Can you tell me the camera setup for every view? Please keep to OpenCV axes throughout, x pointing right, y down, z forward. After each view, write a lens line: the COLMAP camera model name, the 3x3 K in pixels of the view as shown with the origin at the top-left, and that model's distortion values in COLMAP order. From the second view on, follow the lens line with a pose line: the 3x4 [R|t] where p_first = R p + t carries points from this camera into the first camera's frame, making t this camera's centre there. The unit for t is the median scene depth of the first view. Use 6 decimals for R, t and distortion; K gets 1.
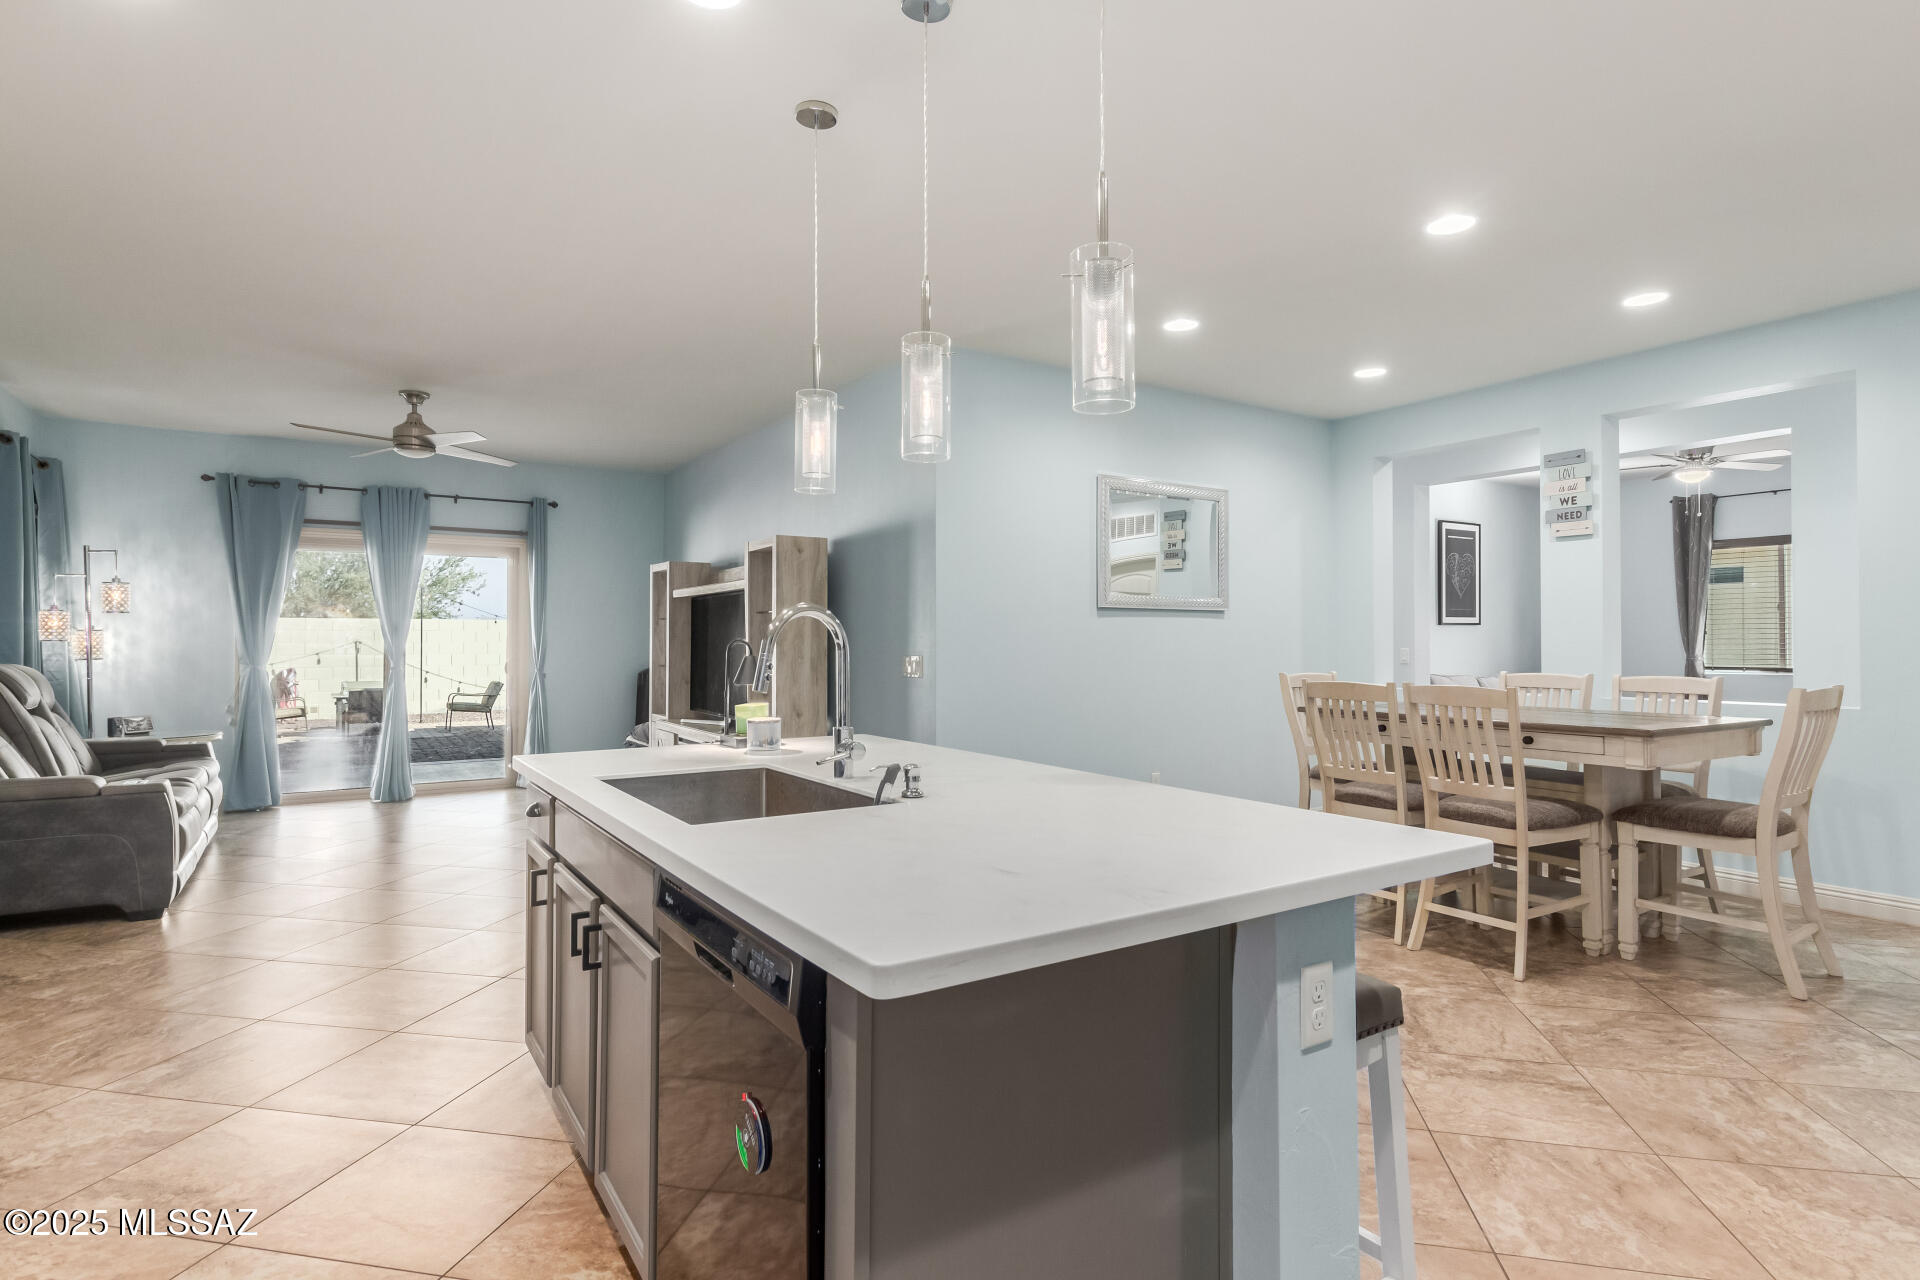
lens RADIAL K [[968.6, 0, 968.1], [0, 968.6, 630.6], [0, 0, 1]] dist [0.017906, -0.008072]
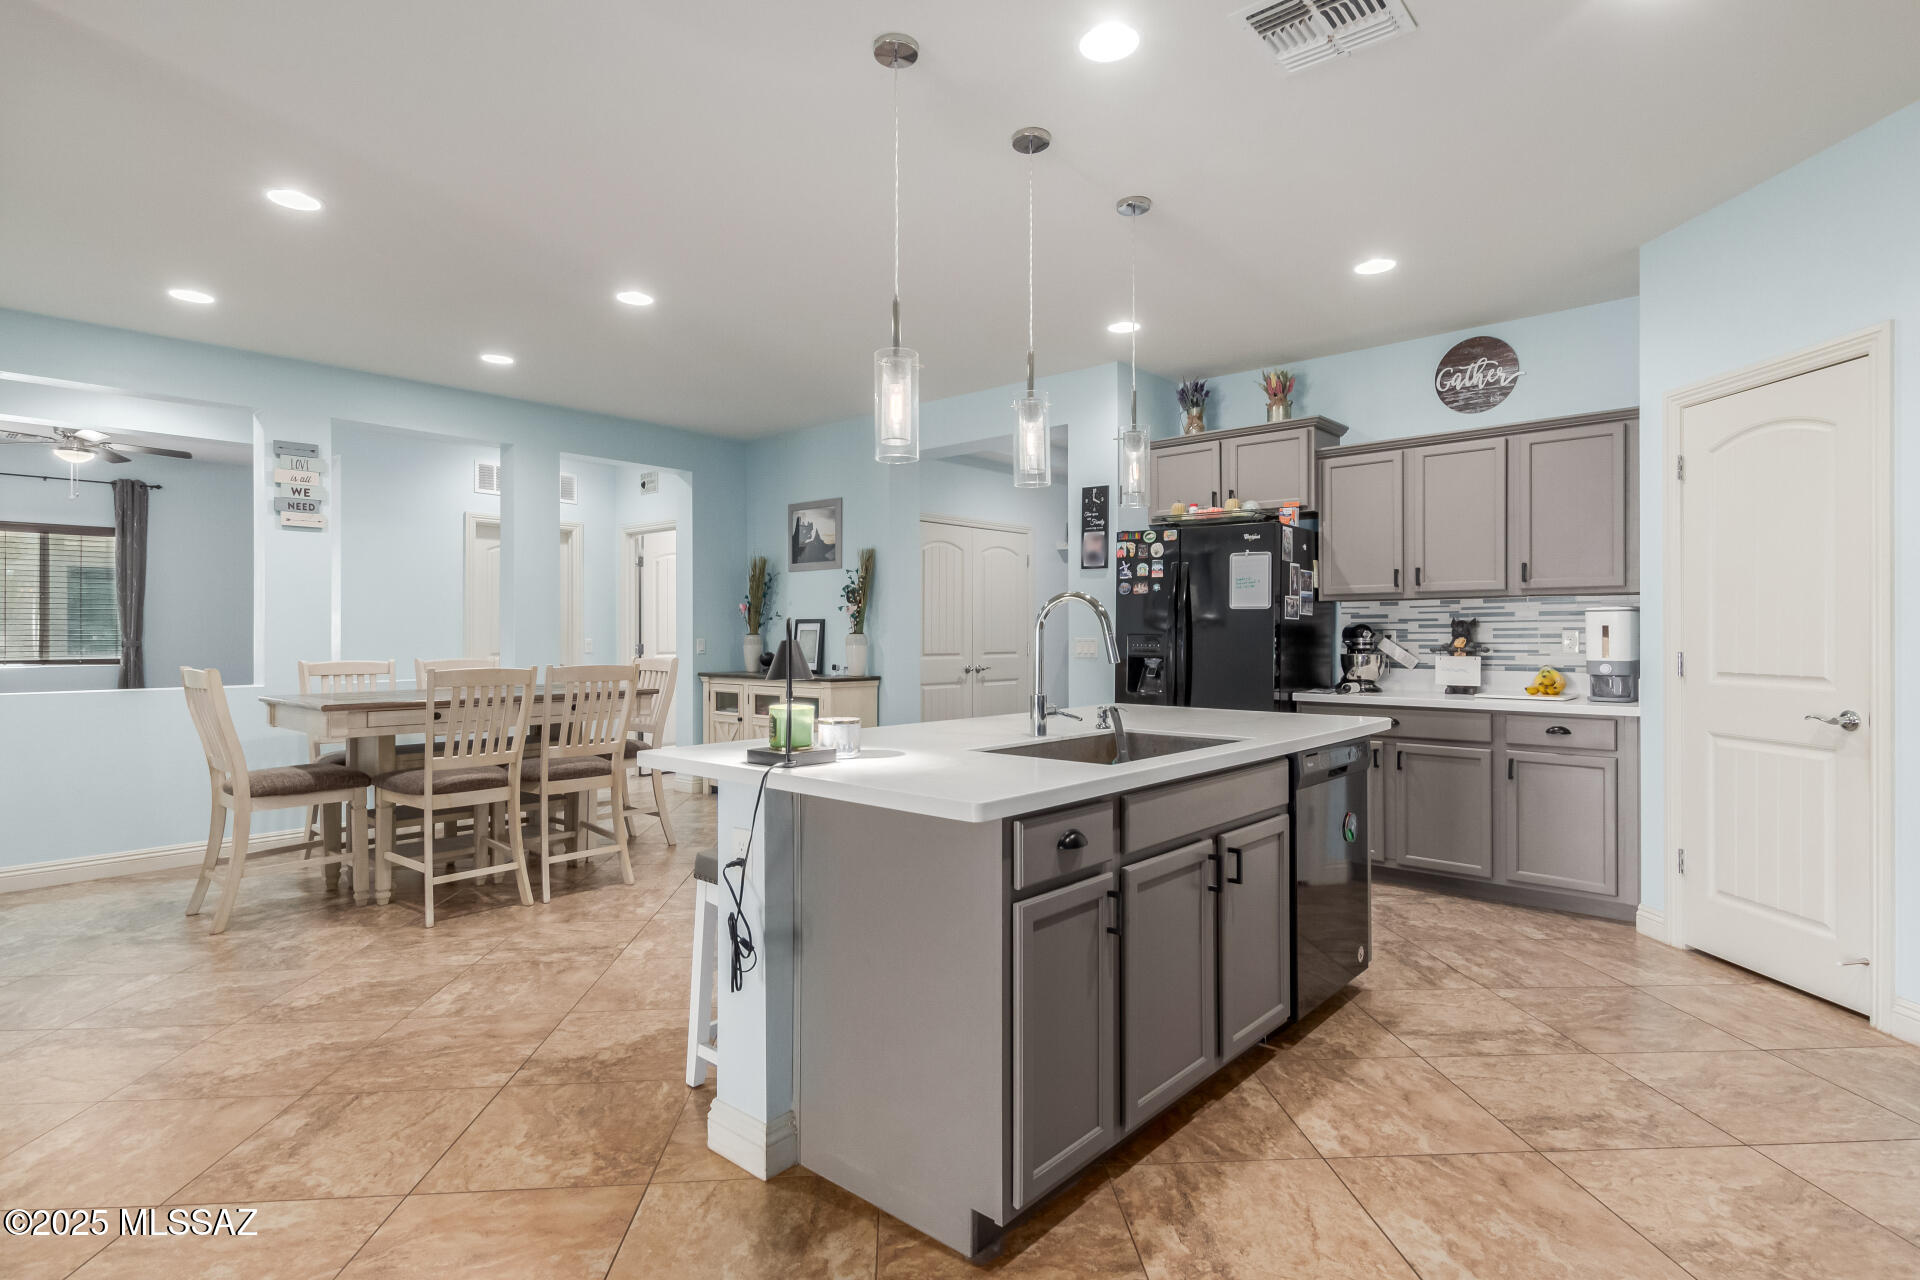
lens RADIAL K [[968.6, 0, 961.9], [0, 968.6, 629.0], [0, 0, 1]] dist [0.017906, -0.008072]
pose [[-0.250851, 0.006932, 0.968001, -0.730904], [-0.006899, 0.999936, -0.008949, 0.018933], [-0.968001, -0.008923, -0.250787, 0.799950]]
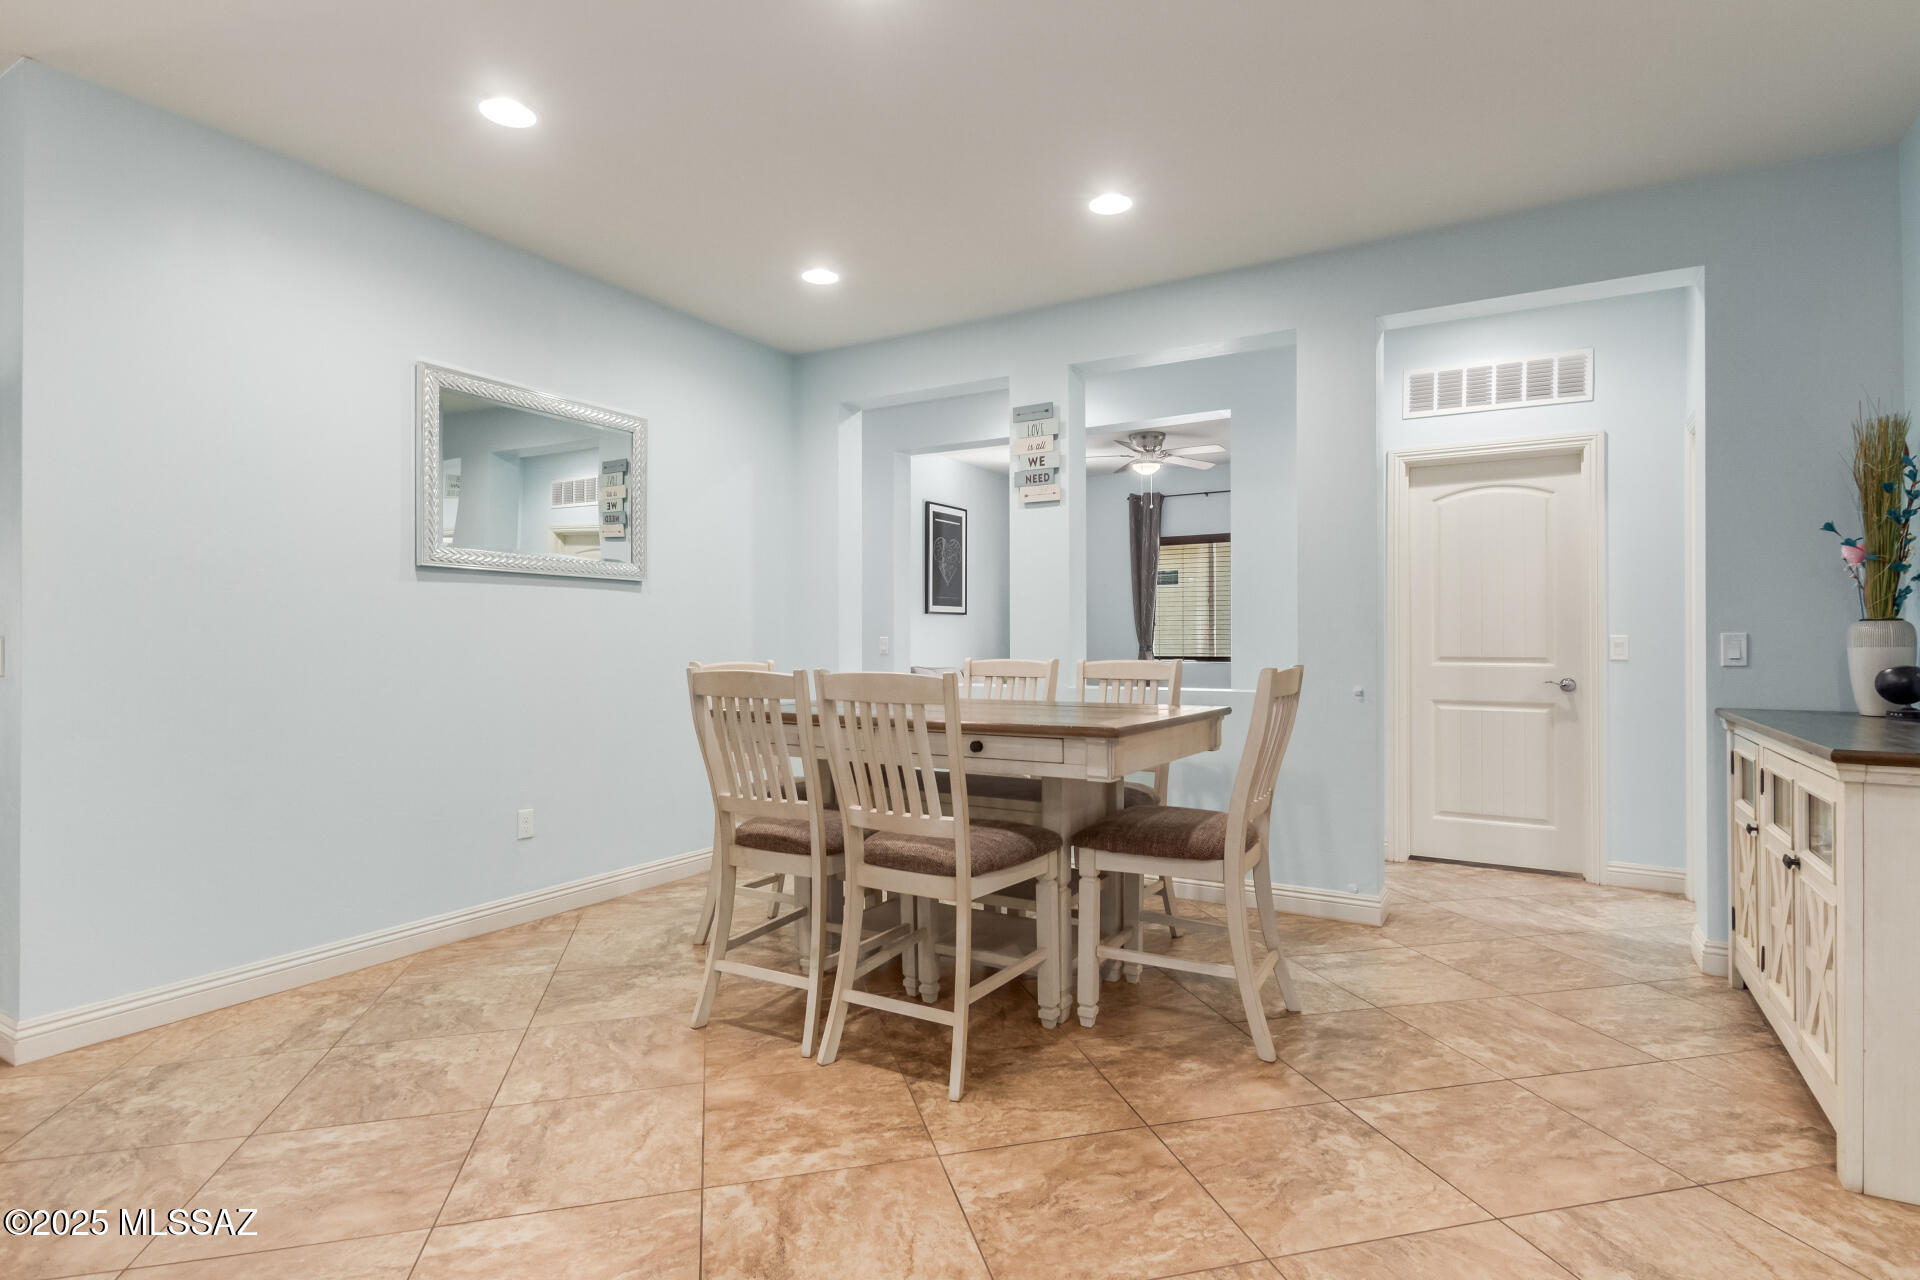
lens RADIAL K [[968.6, 0, 958.0], [0, 968.6, 640.1], [0, 0, 1]] dist [0.017906, -0.008072]
pose [[0.898337, 0.000517, 0.439308, 0.237140], [-0.004680, 0.999954, 0.008394, 0.026302], [-0.439283, -0.009597, 0.898297, 0.345052]]
